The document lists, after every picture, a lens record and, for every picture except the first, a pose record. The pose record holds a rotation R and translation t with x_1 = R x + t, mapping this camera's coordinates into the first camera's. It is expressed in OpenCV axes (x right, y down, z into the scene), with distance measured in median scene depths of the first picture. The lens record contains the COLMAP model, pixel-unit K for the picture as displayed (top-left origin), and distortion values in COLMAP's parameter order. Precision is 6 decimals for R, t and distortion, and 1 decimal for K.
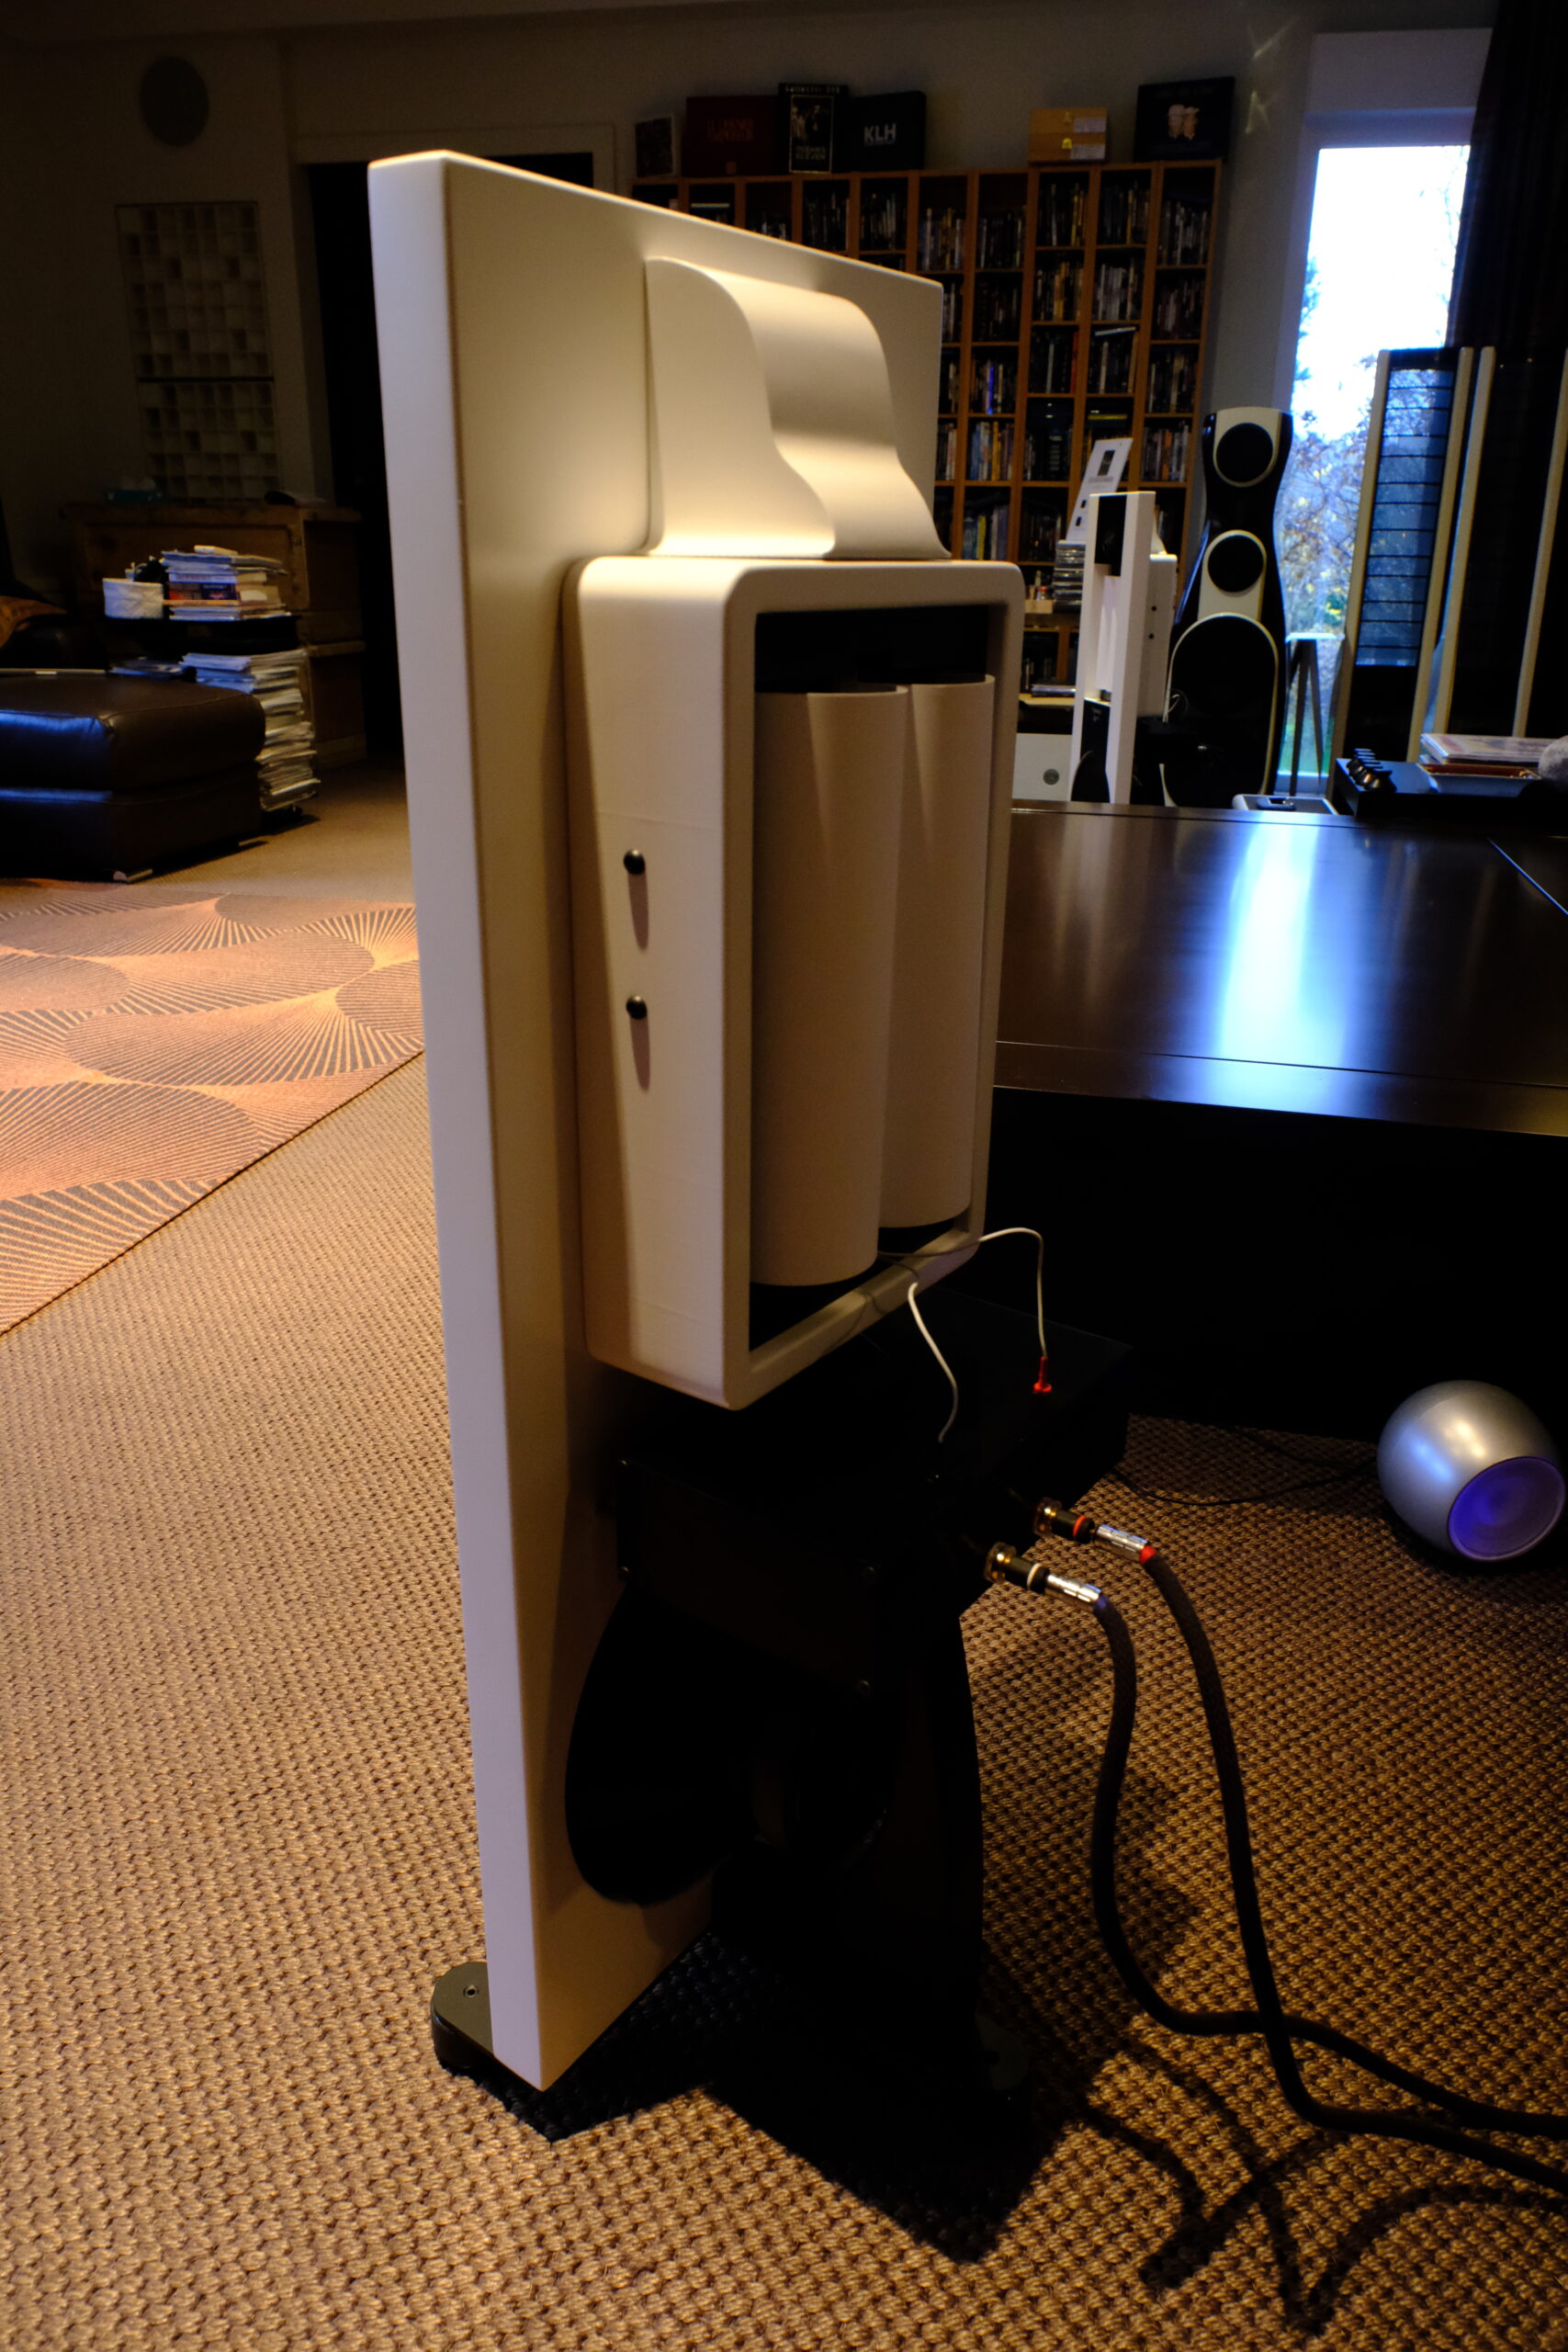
lens RADIAL K [[1588.9, 0, 784.0], [0, 1588.9, 1176.0], [0, 0, 1]] dist [-0.005948, 0.002660]
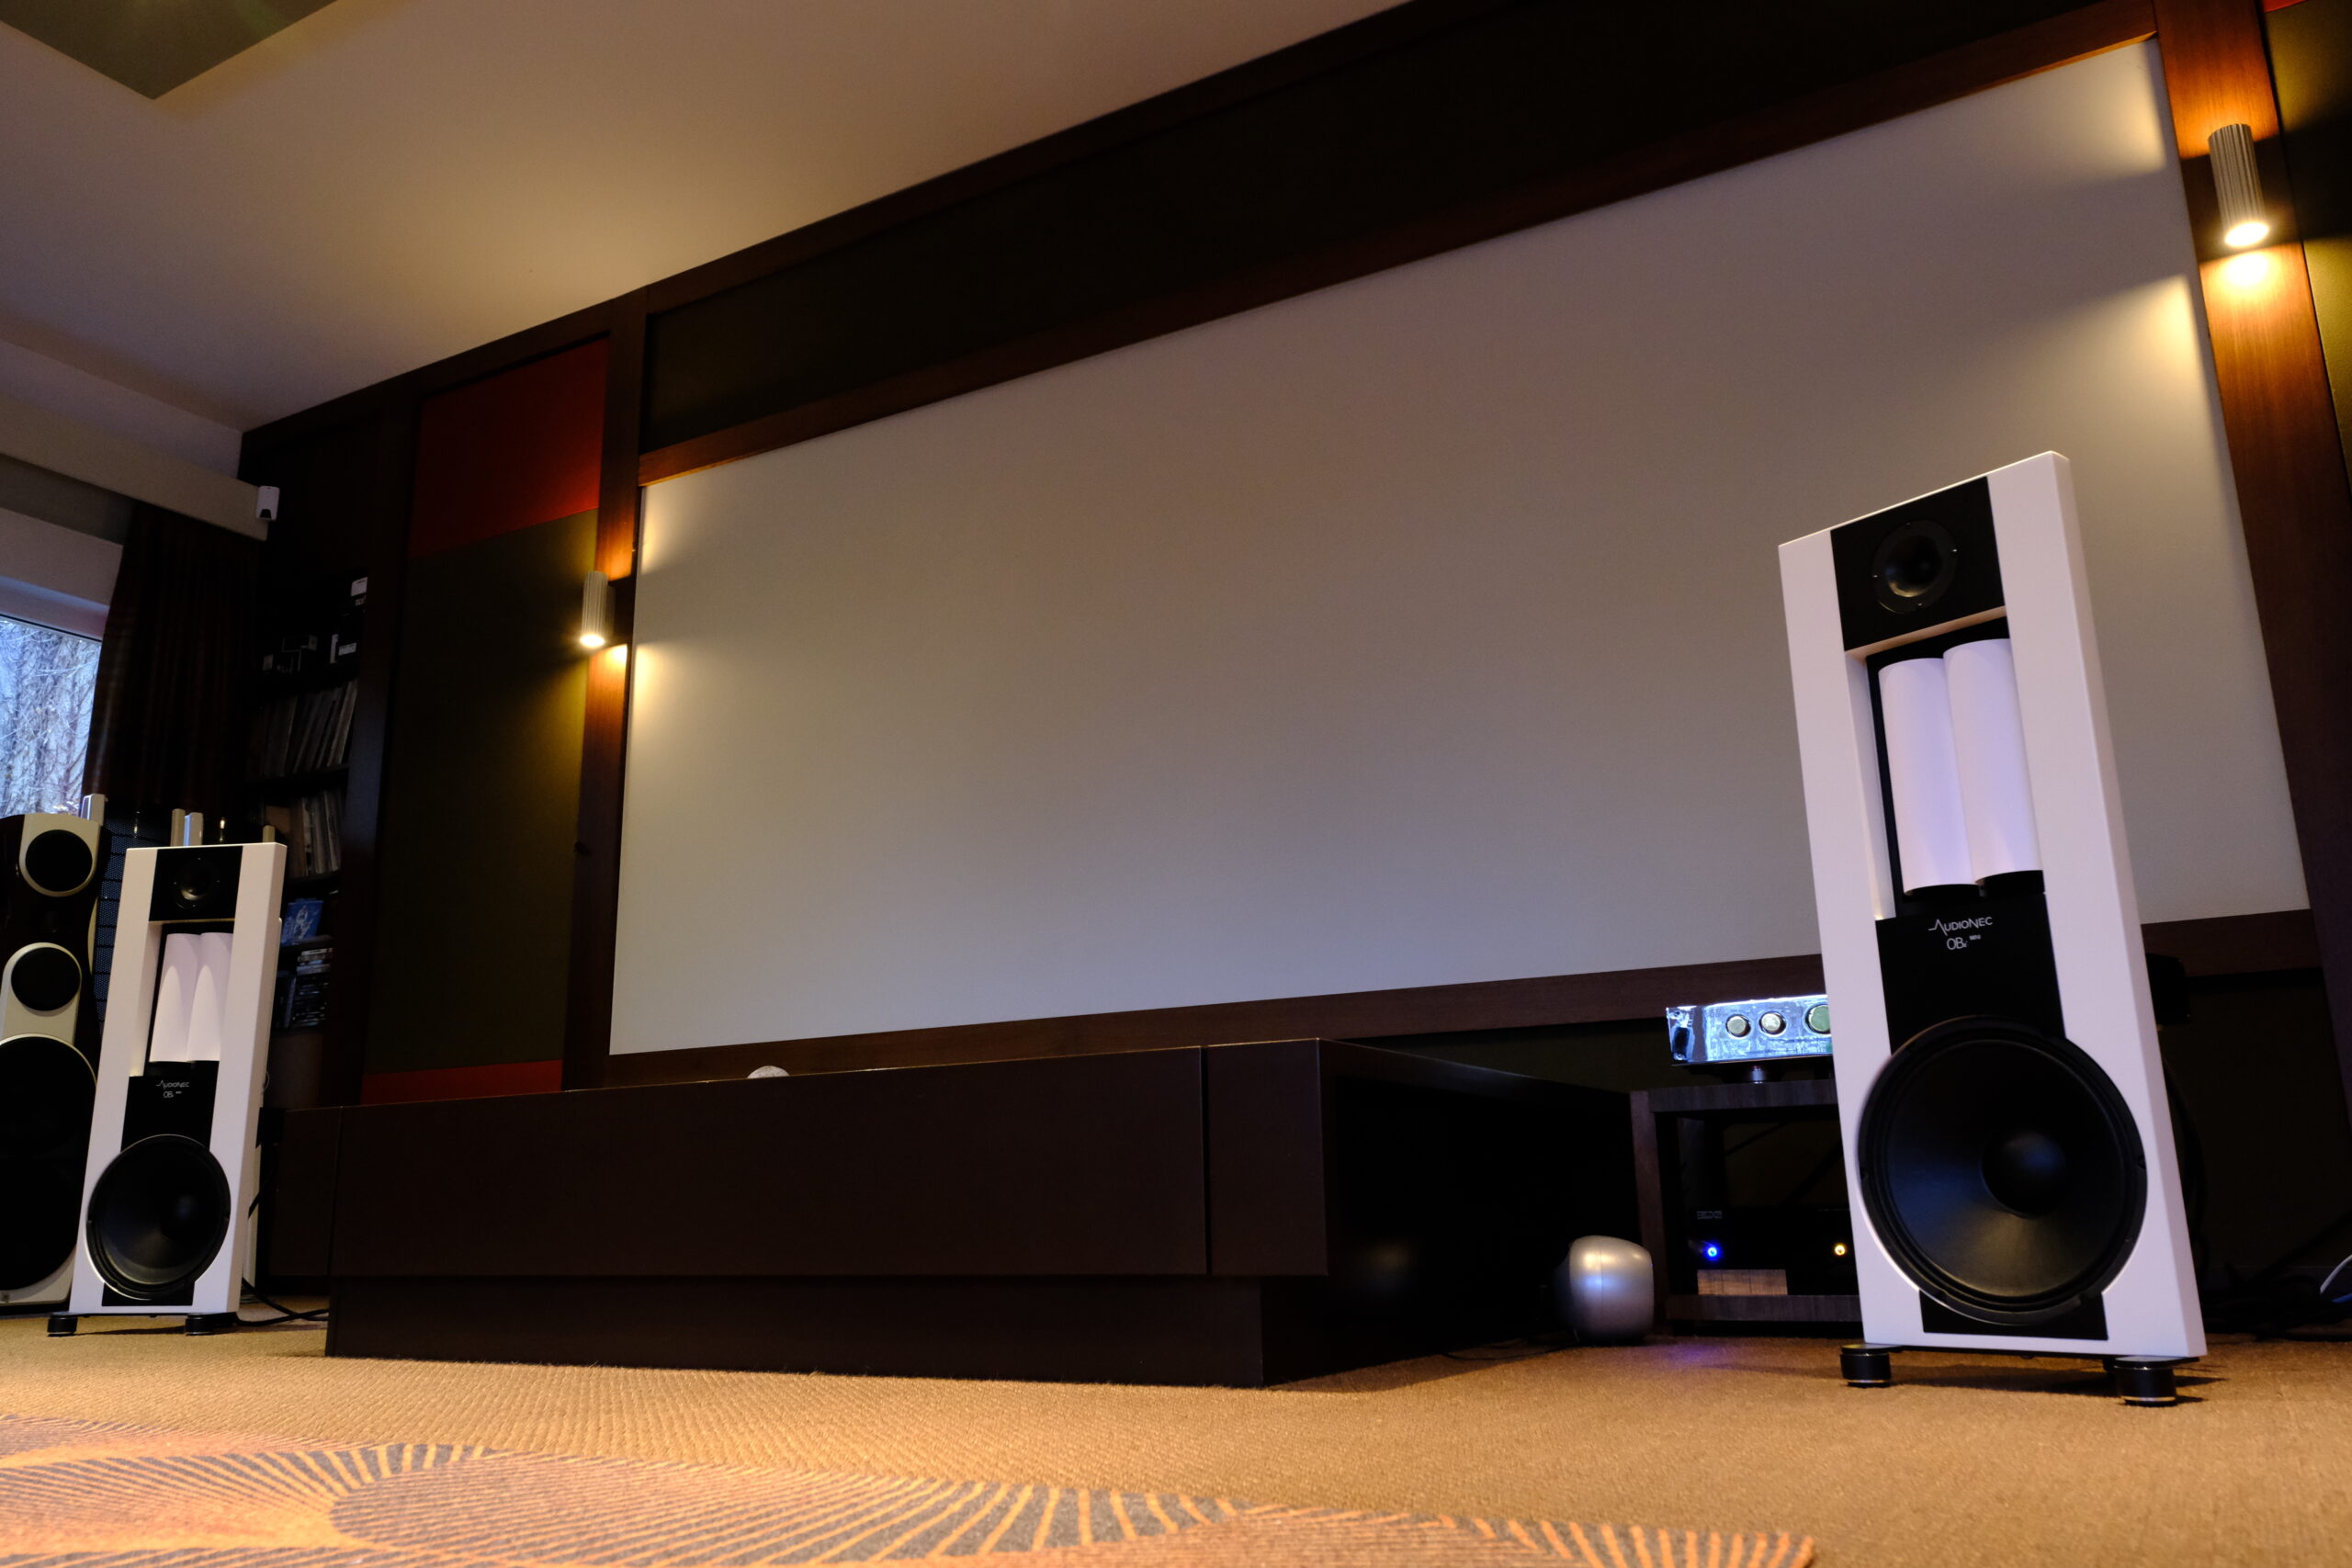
lens RADIAL K [[1805.7, 0, 1176.0], [0, 1805.7, 784.0], [0, 0, 1]] dist [-0.003143, -0.001411]
pose [[0.283484, 0.200366, 0.937811, -0.441918], [0.378452, 0.875181, -0.301384, 0.035938], [-0.881141, 0.440355, 0.172271, 0.252411]]
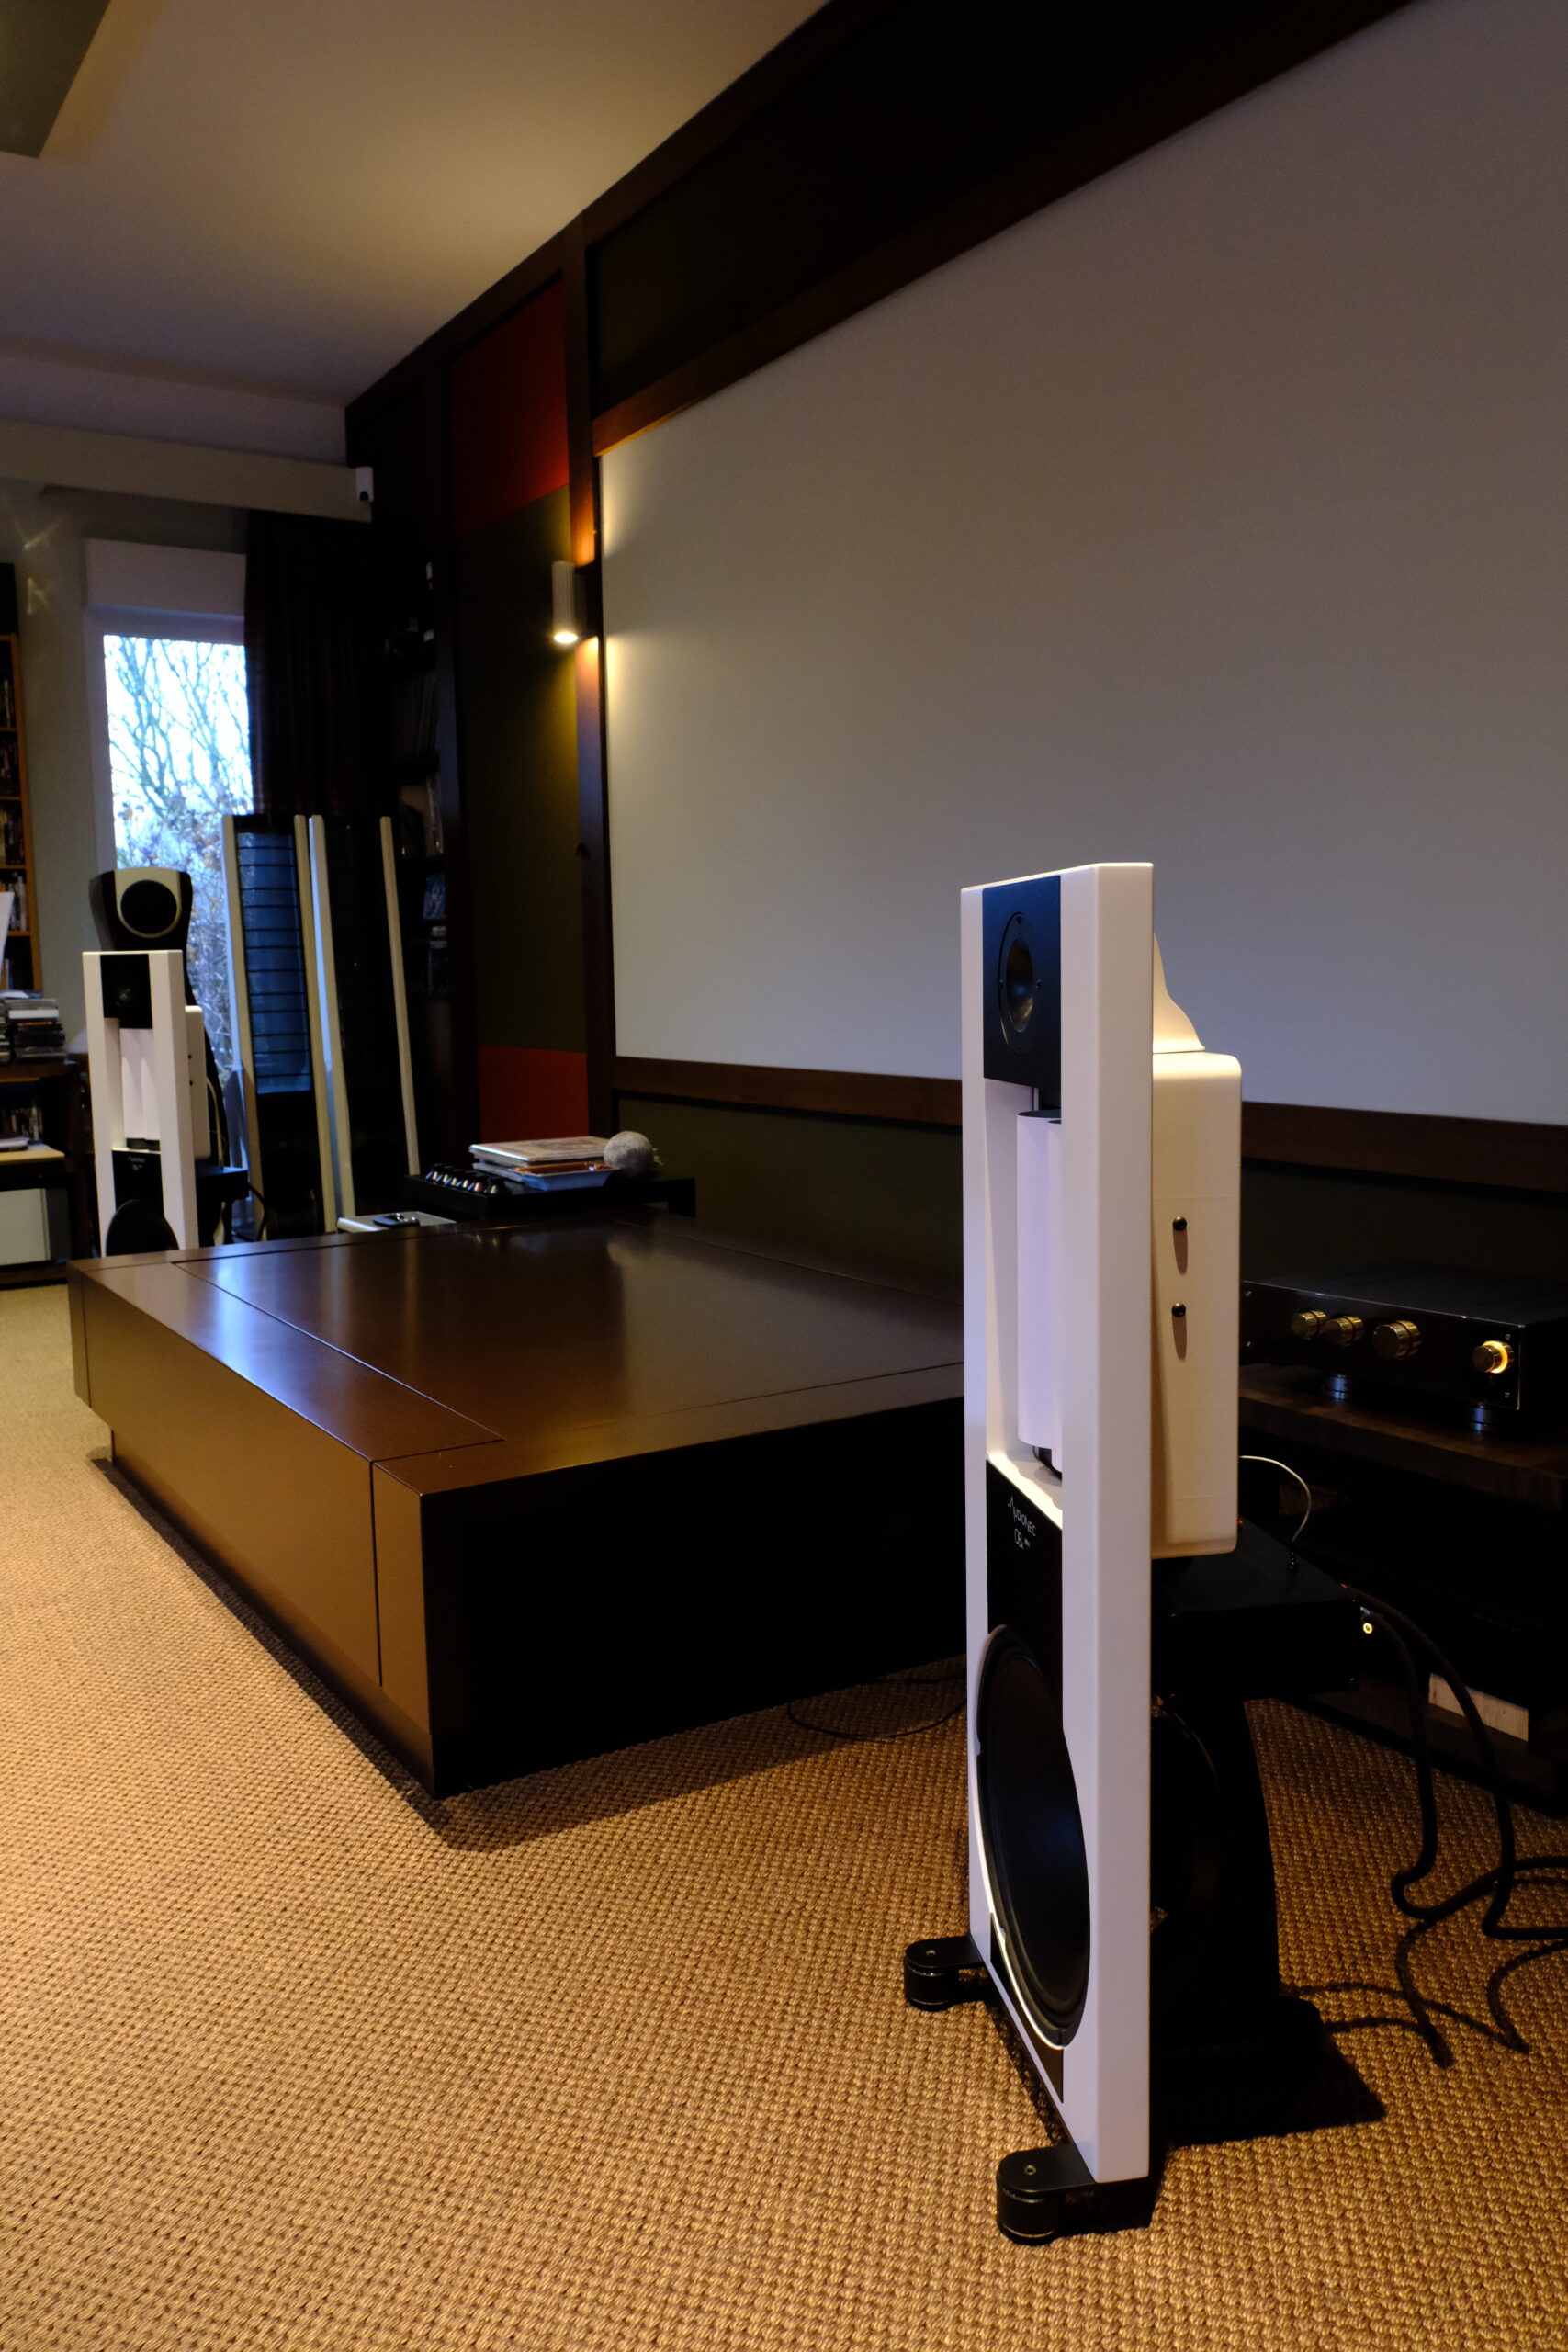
lens RADIAL K [[1802.1, 0, 784.0], [0, 1802.1, 1176.0], [0, 0, 1]] dist [-0.015637, -0.004373]
pose [[0.703397, -0.115669, 0.701322, -0.234029], [0.293564, 0.945863, -0.138432, -0.013777], [-0.647343, 0.303255, 0.699274, -0.013177]]
